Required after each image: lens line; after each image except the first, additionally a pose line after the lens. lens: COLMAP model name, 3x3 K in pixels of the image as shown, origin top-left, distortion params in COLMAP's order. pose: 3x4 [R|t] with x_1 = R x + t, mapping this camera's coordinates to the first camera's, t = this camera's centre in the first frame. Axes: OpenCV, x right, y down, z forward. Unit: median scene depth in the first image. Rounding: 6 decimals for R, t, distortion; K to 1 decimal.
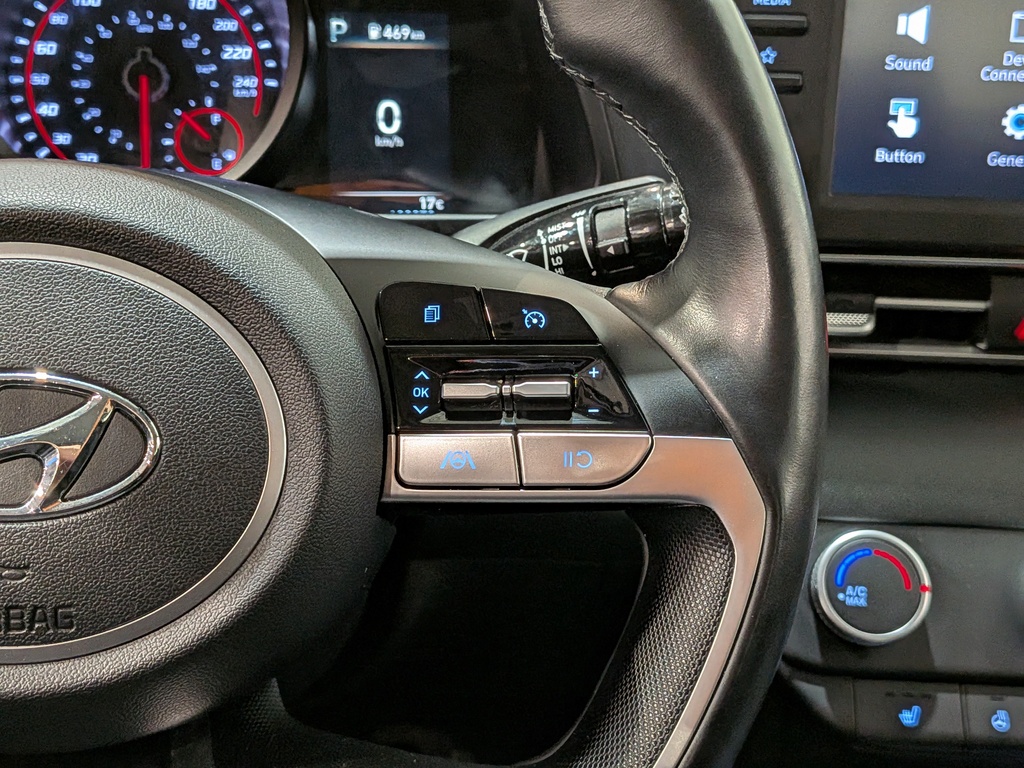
lens RADIAL K [[1520.7, 0, 492.3], [0, 1520.7, 383.6], [0, 0, 1]] dist [0.053104, 0.015943]
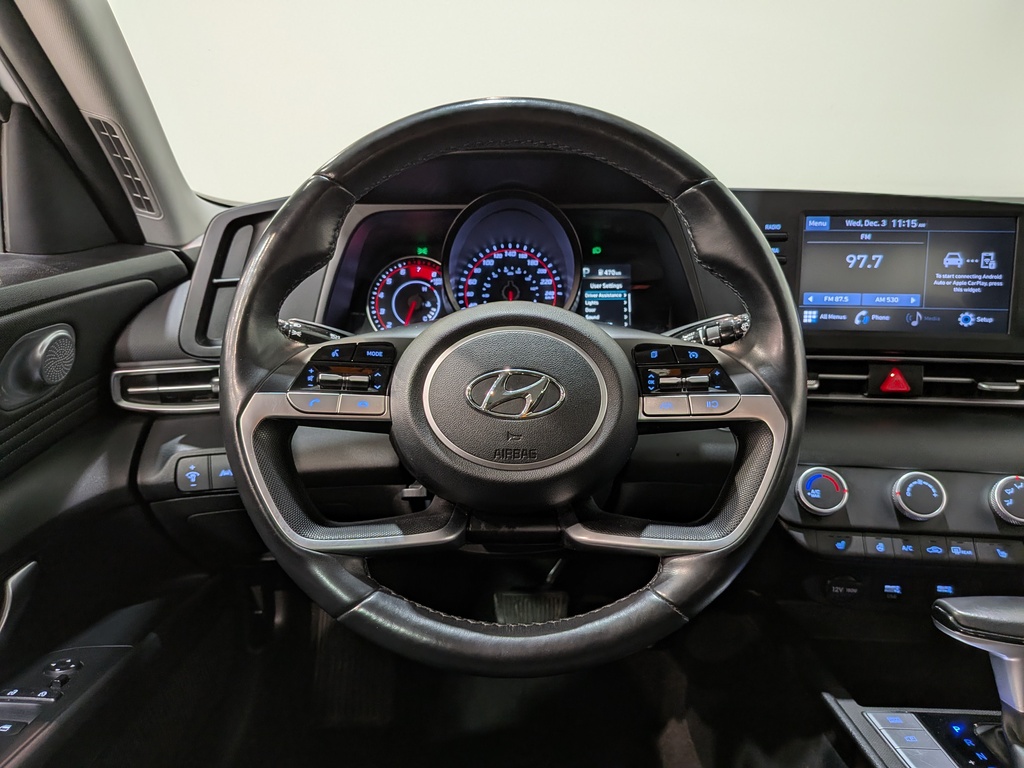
lens RADIAL K [[766.1, 0, 521.7], [0, 766.1, 402.2], [0, 0, 1]] dist [0.071994, -0.115207]
pose [[0.993978, -0.008439, -0.109254, -0.082270], [-0.002223, 0.995272, -0.097102, 0.112996], [0.109557, 0.096760, 0.989260, -0.250643]]
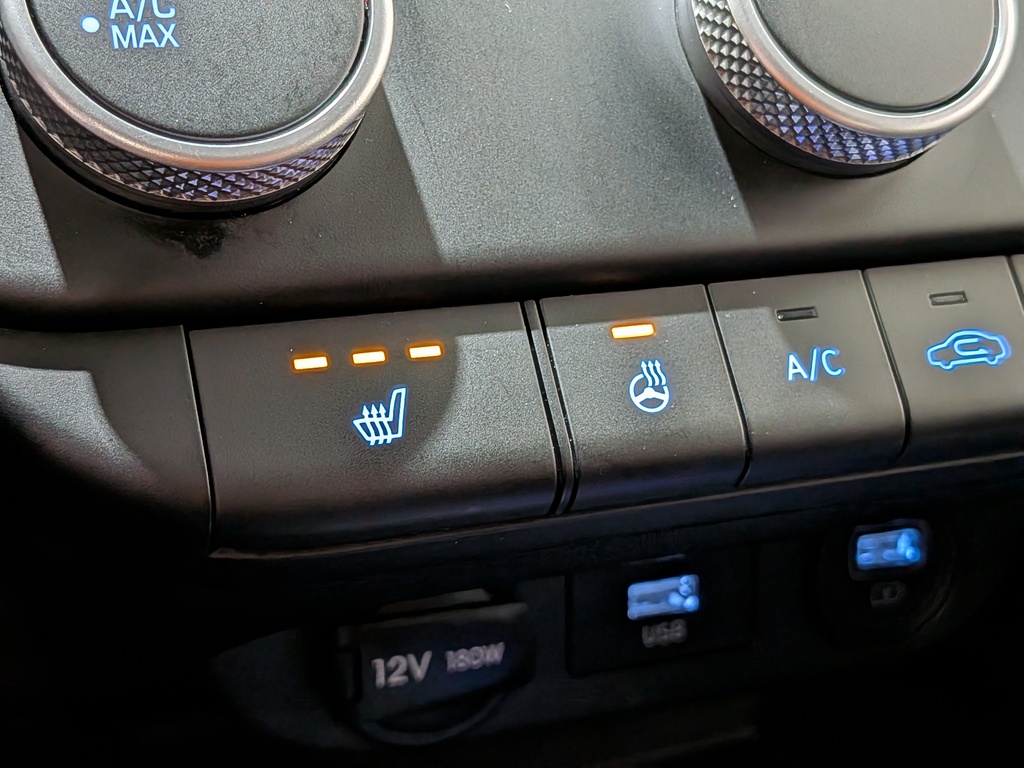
lens RADIAL K [[1520.7, 0, 492.3], [0, 1520.7, 383.6], [0, 0, 1]] dist [0.053104, 0.015943]
pose [[0.934455, -0.144937, 0.325249, 0.193323], [0.128331, 0.989110, 0.072063, 0.188301], [-0.332152, -0.025600, 0.942879, 0.699380]]
